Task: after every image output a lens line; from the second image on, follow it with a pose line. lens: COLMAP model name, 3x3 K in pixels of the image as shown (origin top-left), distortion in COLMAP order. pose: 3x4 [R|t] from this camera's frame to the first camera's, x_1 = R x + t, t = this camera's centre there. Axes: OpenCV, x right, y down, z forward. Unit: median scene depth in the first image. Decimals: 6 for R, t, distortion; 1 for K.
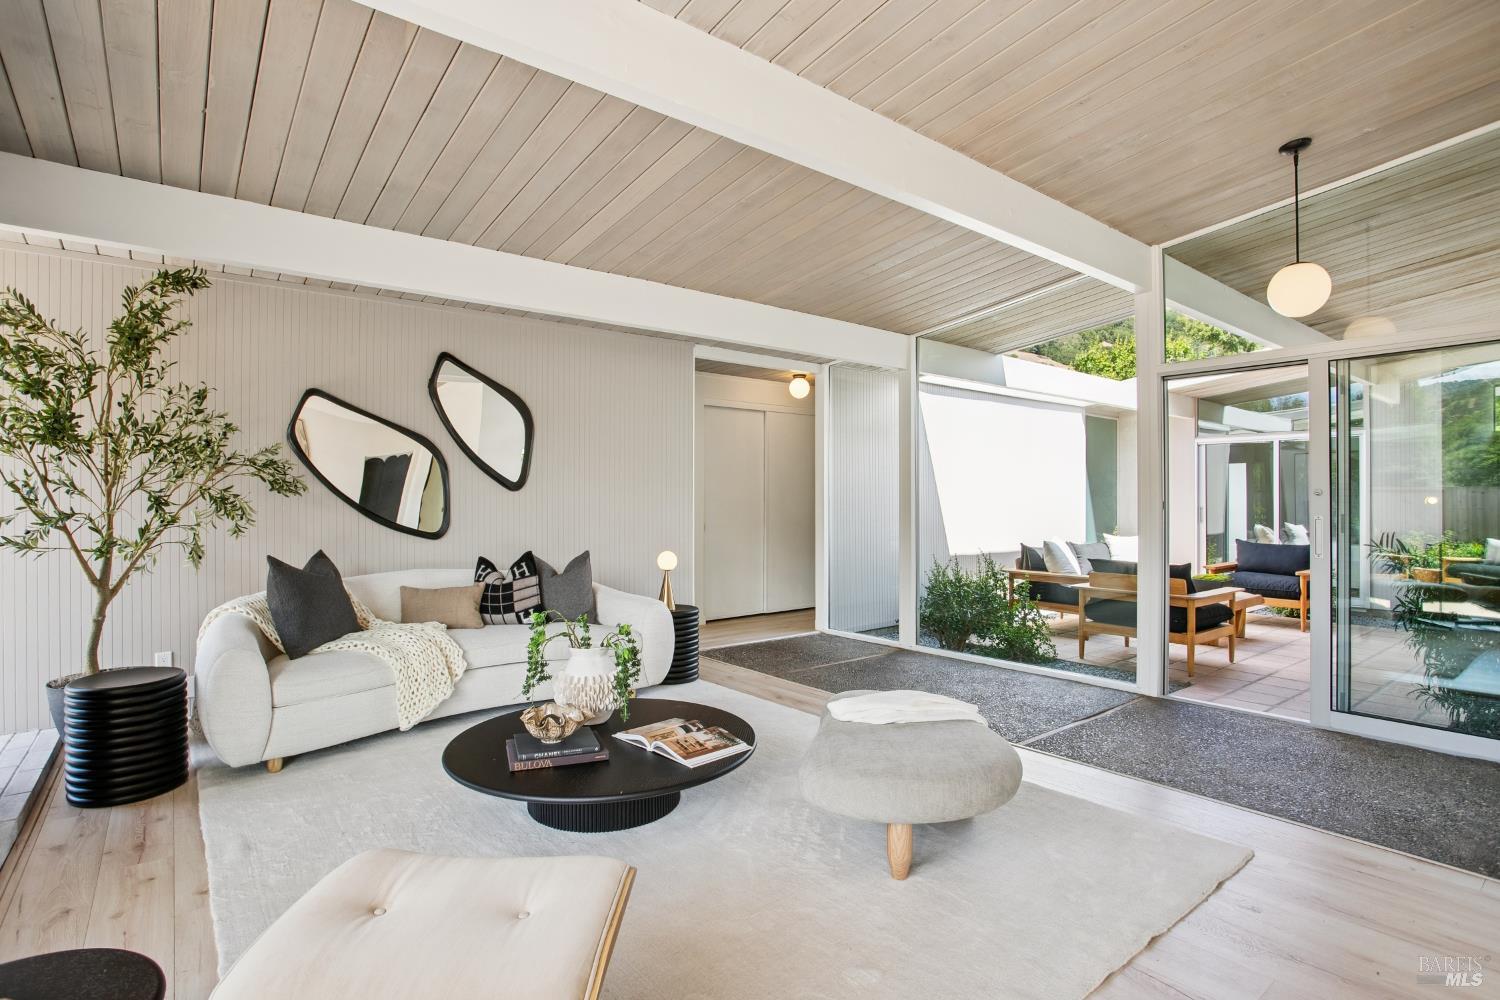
lens RADIAL K [[742.0, 0, 750.9], [0, 742.0, 500.1], [0, 0, 1]] dist [-0.020992, 0.006086]
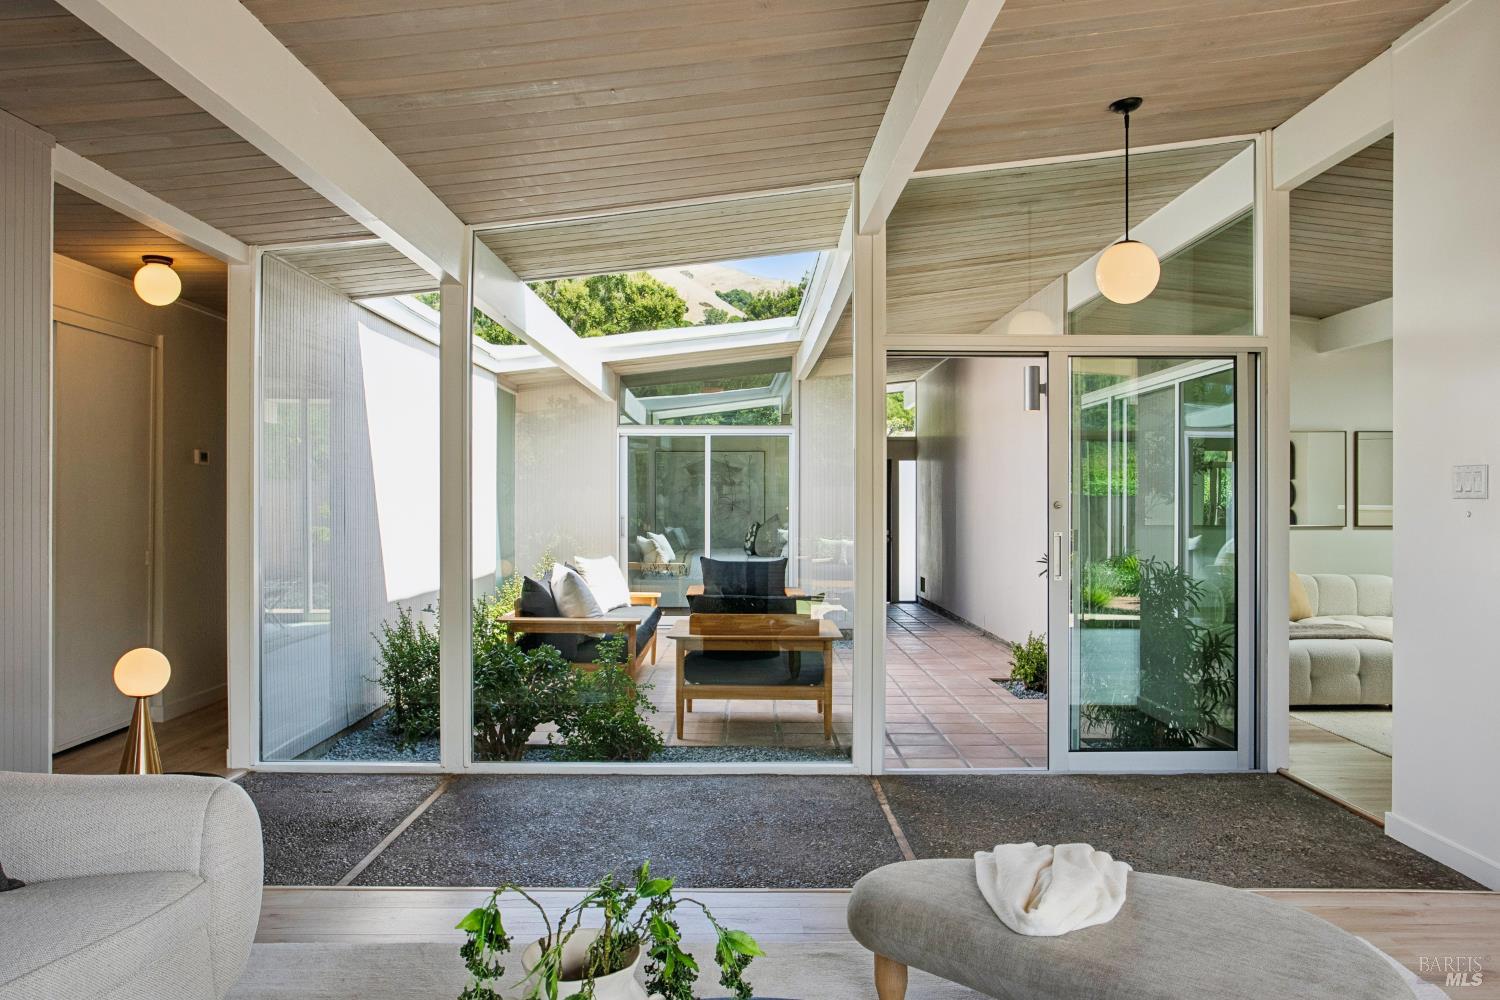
lens RADIAL K [[1066.9, 0, 744.9], [0, 1066.9, 504.4], [0, 0, 1]] dist [0.001973, 0.003123]
pose [[0.635859, -0.002257, 0.771802, -0.290944], [-0.000286, 0.999995, 0.003159, -0.009790], [-0.771805, -0.002229, 0.635855, 0.311124]]
